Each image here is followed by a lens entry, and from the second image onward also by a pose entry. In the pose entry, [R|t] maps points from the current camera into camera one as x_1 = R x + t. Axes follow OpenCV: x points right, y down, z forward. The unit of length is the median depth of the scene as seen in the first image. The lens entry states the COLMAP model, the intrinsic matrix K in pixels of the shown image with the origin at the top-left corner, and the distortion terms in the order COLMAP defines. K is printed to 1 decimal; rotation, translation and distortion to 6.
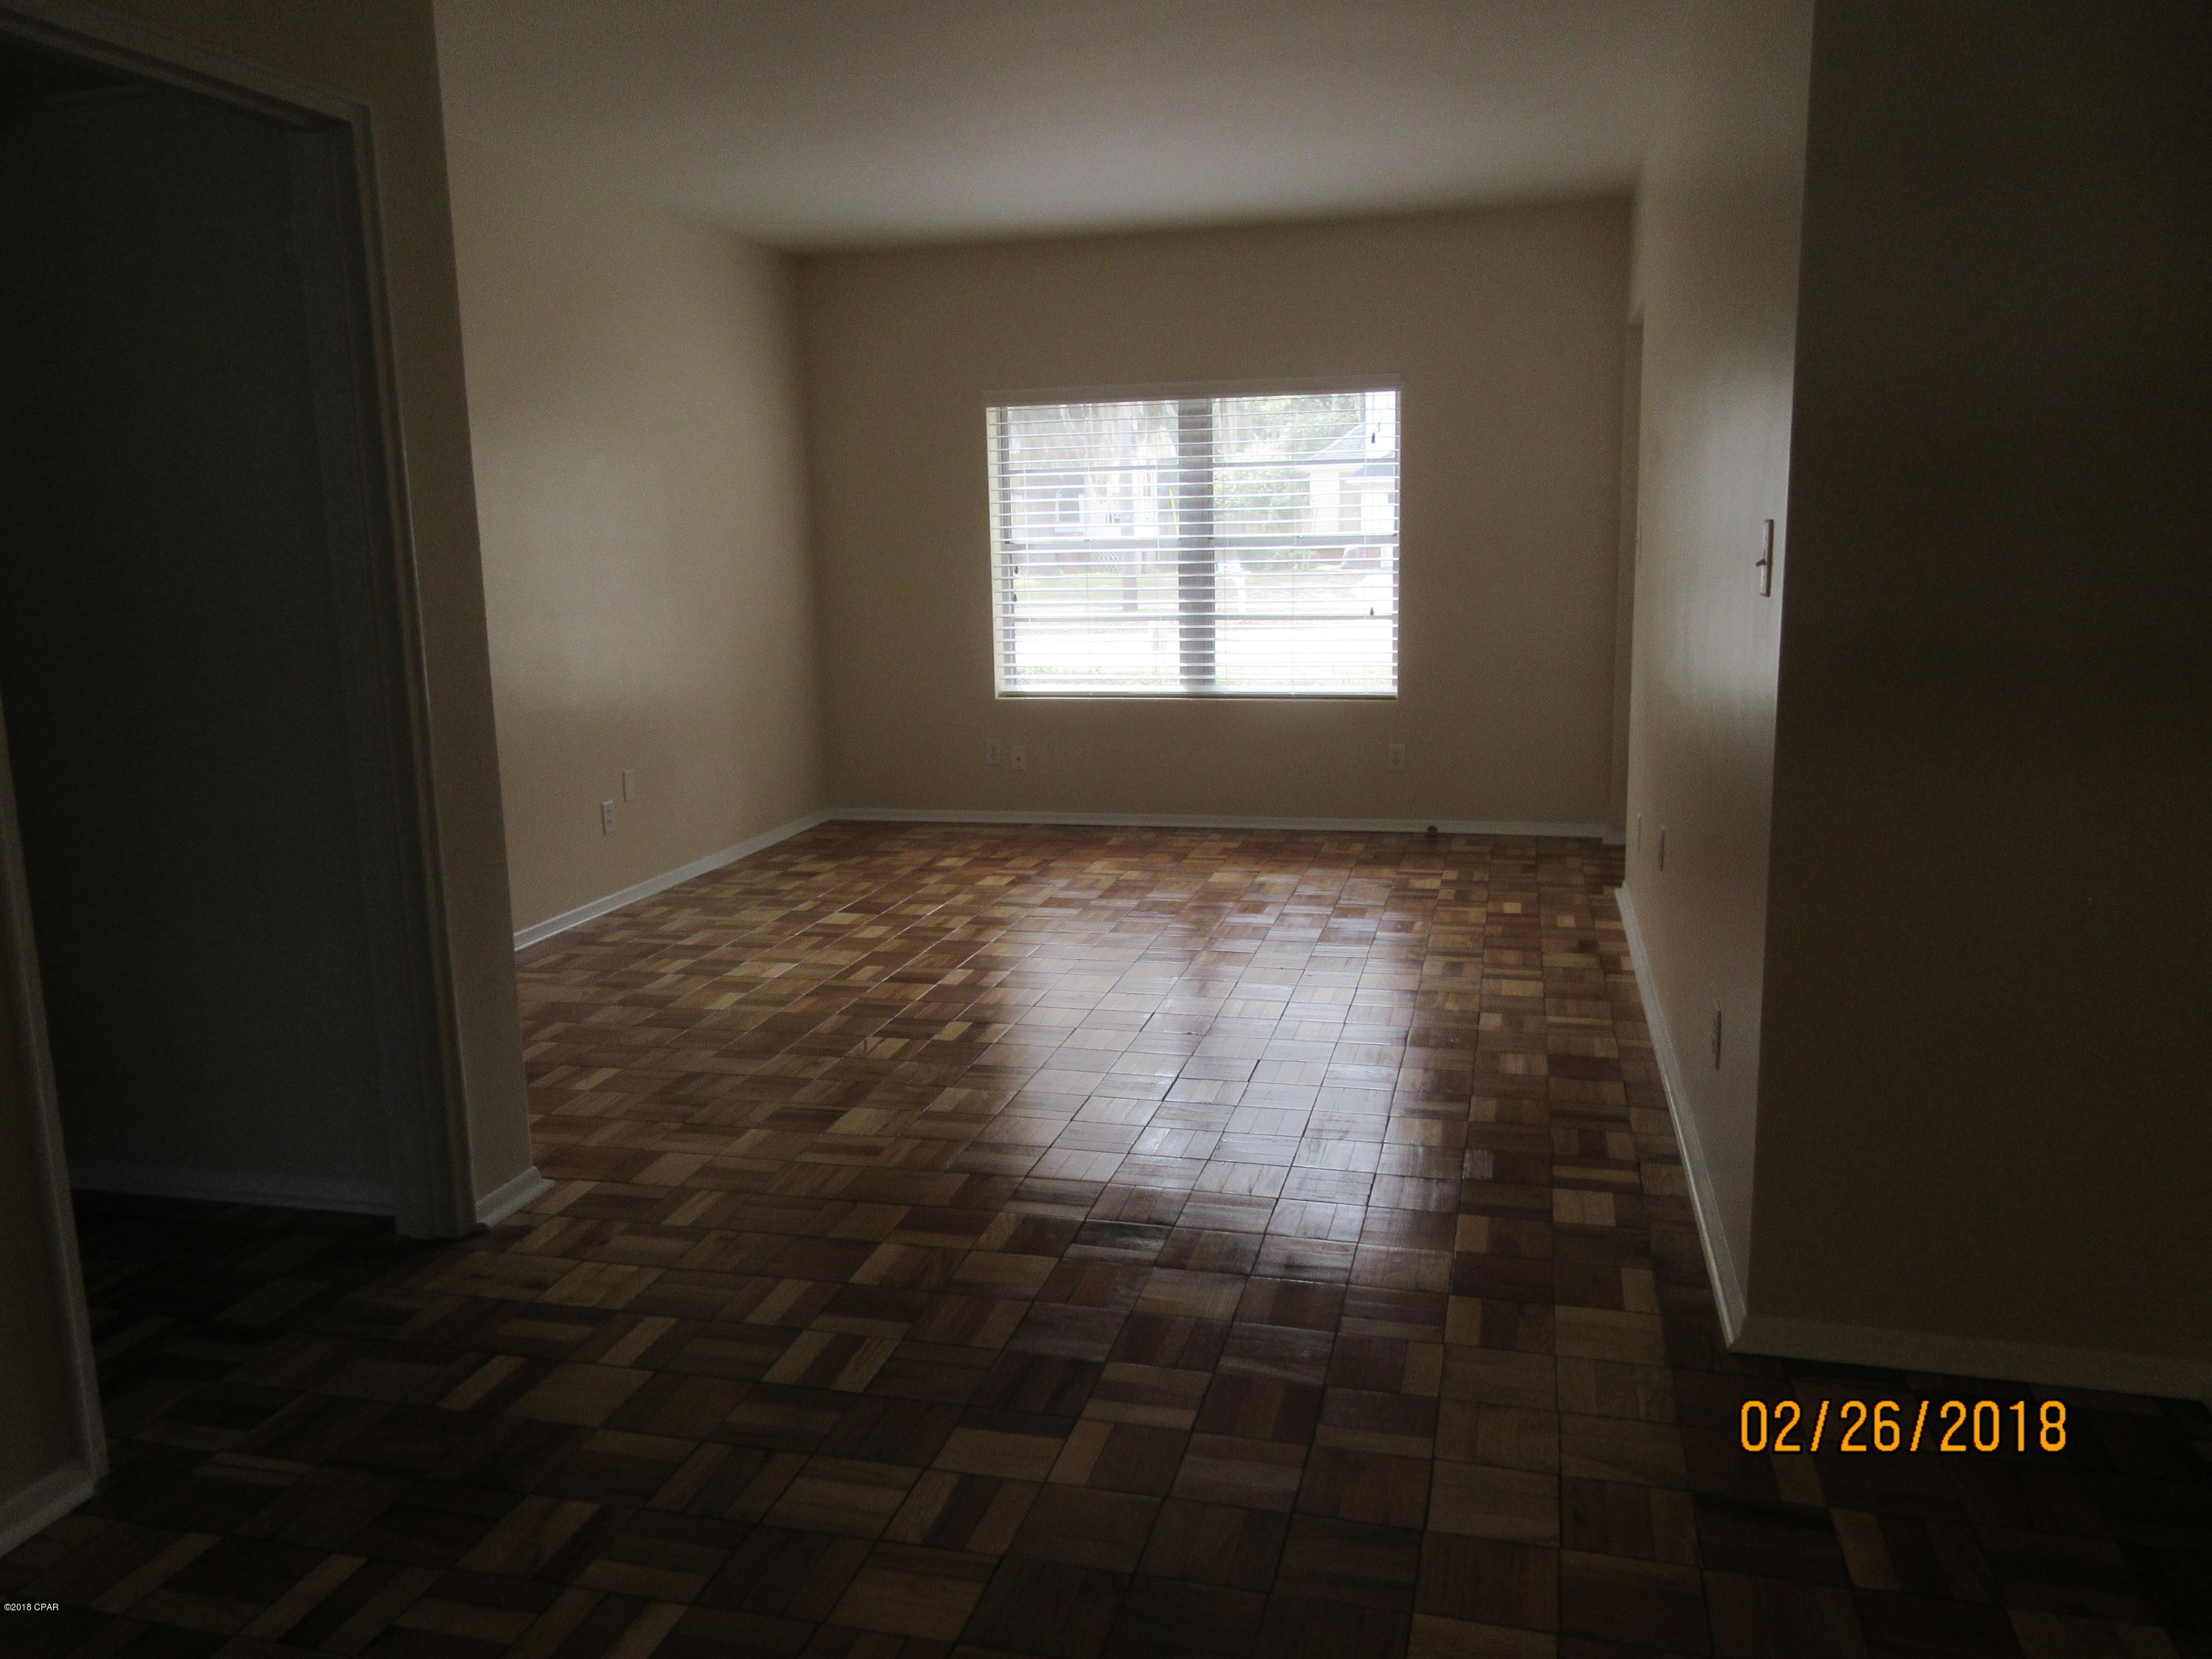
lens RADIAL K [[1646.4, 0, 1106.0], [0, 1646.4, 829.5], [0, 0, 1]] dist [0.001988, 0.001900]
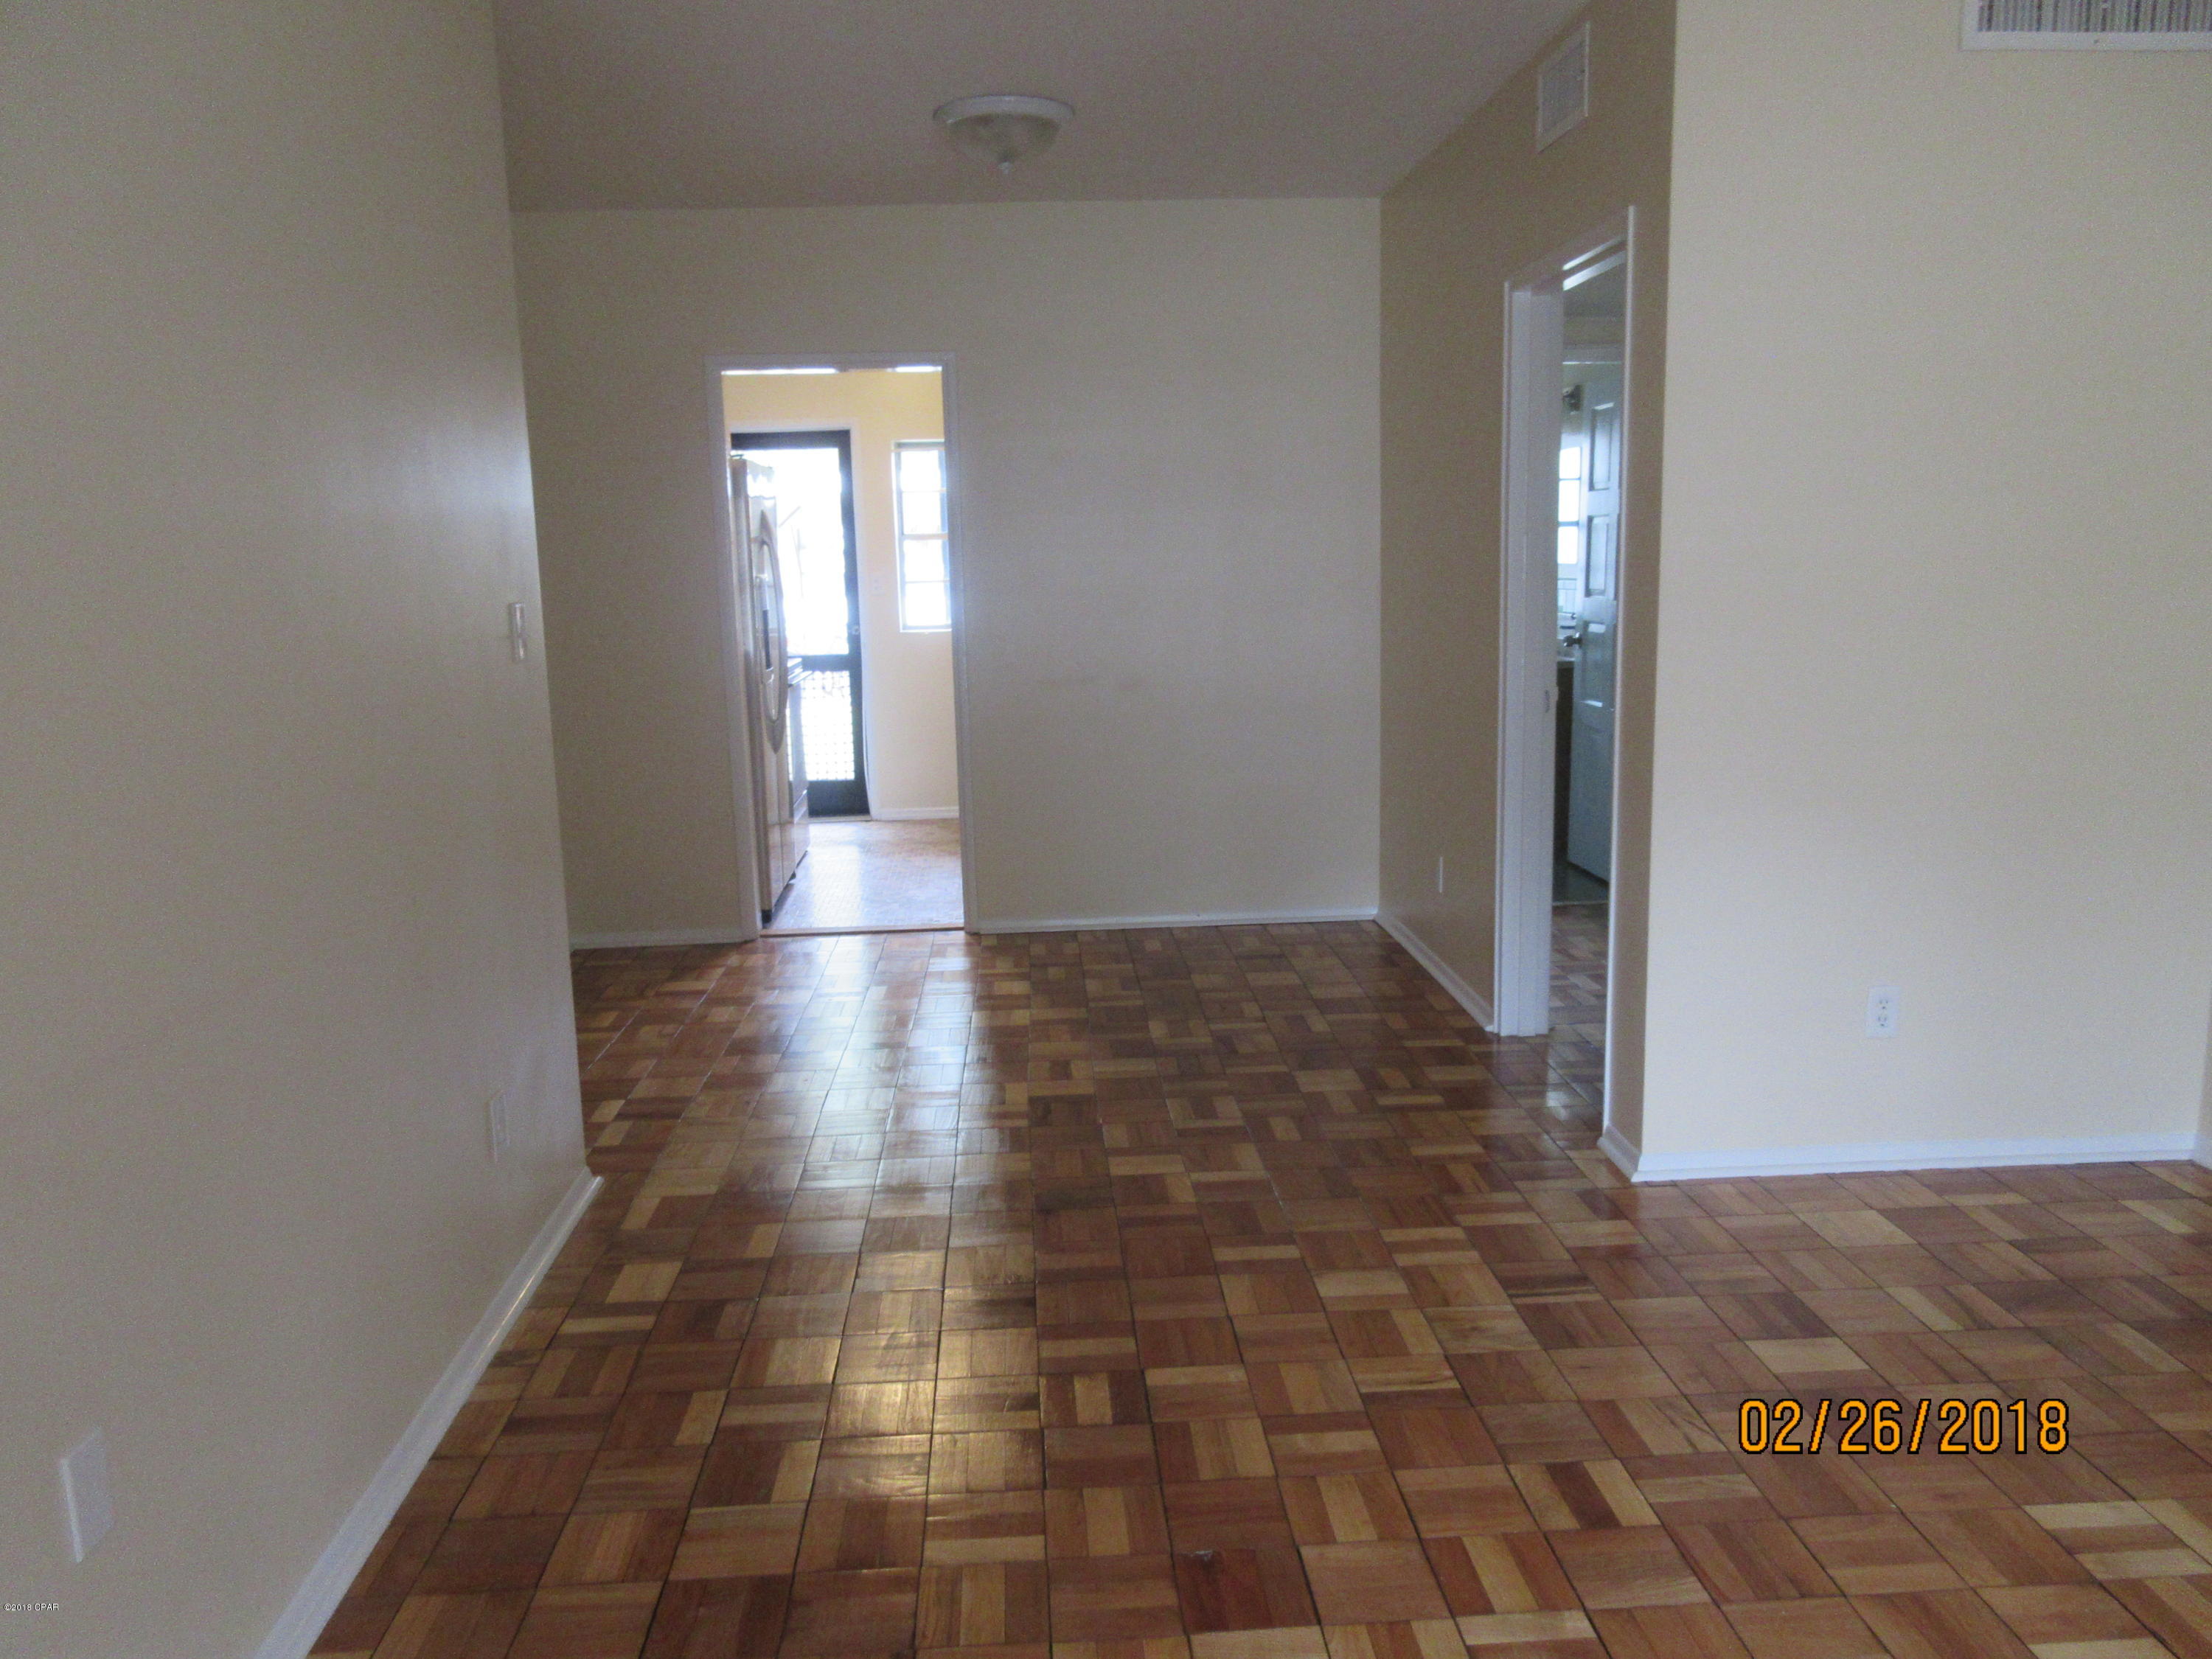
lens RADIAL K [[1646.4, 0, 1106.0], [0, 1646.4, 829.5], [0, 0, 1]] dist [0.001988, 0.001900]
pose [[-0.951873, 0.096053, -0.291051, 0.140569], [-0.007747, 0.941780, 0.336142, -0.179847], [0.306393, 0.322219, -0.895711, 0.924718]]
